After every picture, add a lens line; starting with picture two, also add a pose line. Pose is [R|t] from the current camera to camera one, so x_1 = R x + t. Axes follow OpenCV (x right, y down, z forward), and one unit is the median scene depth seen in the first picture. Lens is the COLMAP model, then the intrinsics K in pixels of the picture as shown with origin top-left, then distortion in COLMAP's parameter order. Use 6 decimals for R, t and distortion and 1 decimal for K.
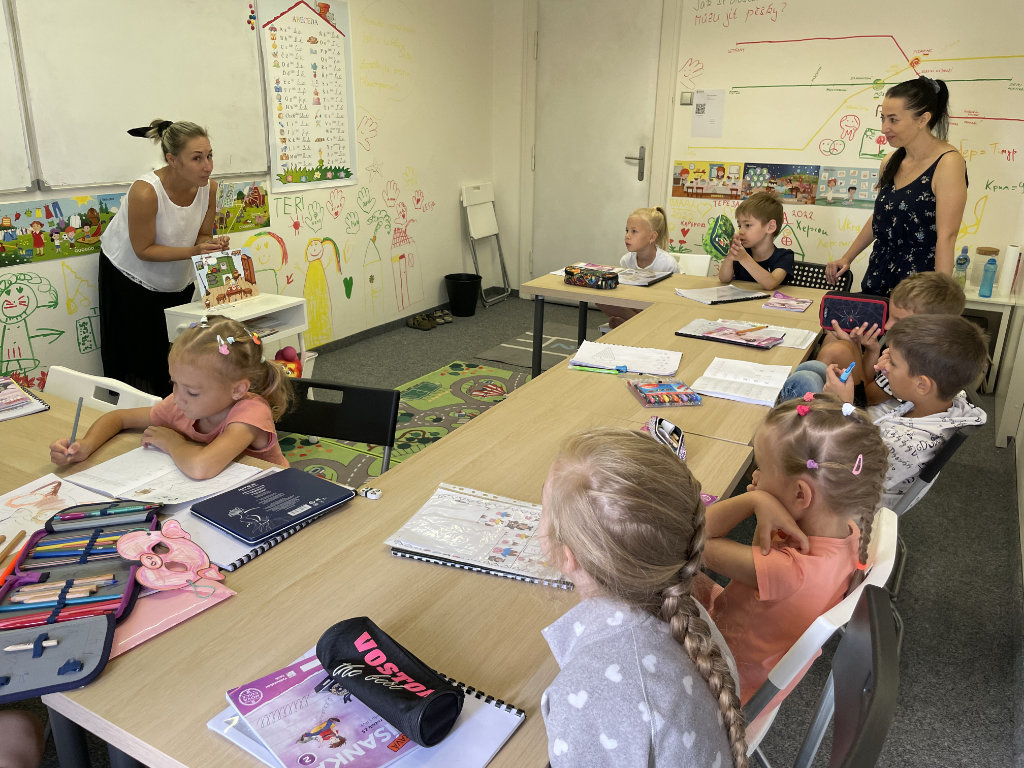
lens RADIAL K [[774.6, 0, 509.7], [0, 774.6, 363.5], [0, 0, 1]] dist [0.049227, -0.060530]
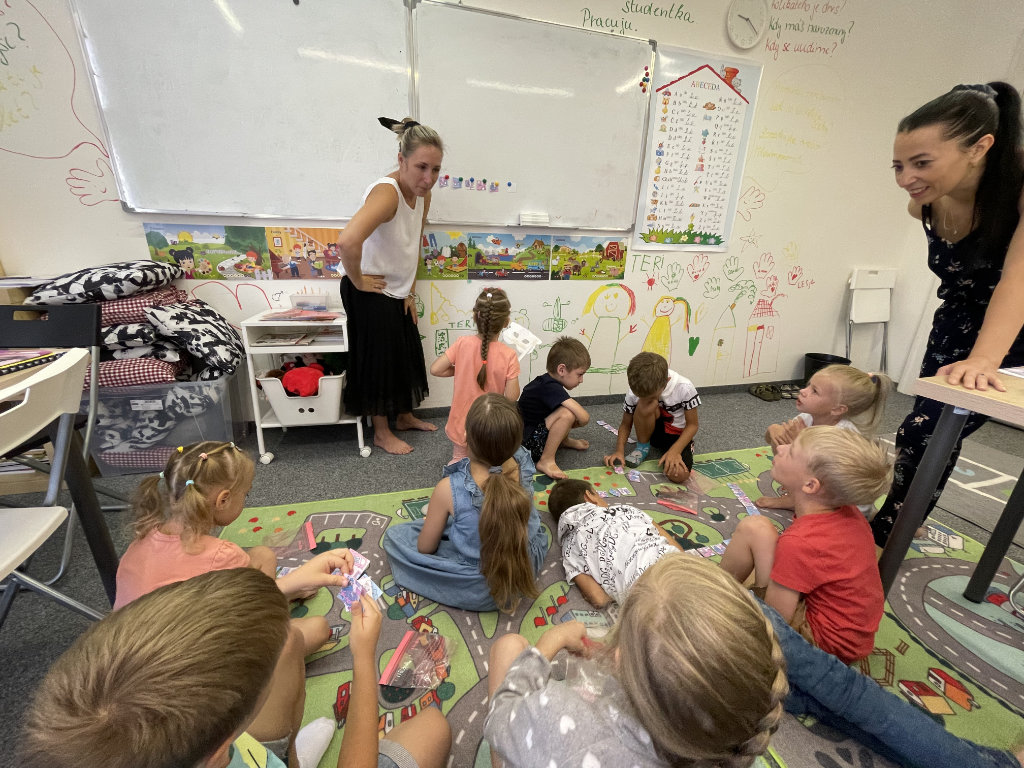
lens RADIAL K [[421.8, 0, 504.1], [0, 421.8, 382.6], [0, 0, 1]] dist [-0.004090, 0.000518]
pose [[0.720091, 0.231154, -0.654245, 0.001776], [-0.229029, 0.969217, 0.090359, -0.044824], [0.654992, 0.084775, 0.750865, 0.423664]]
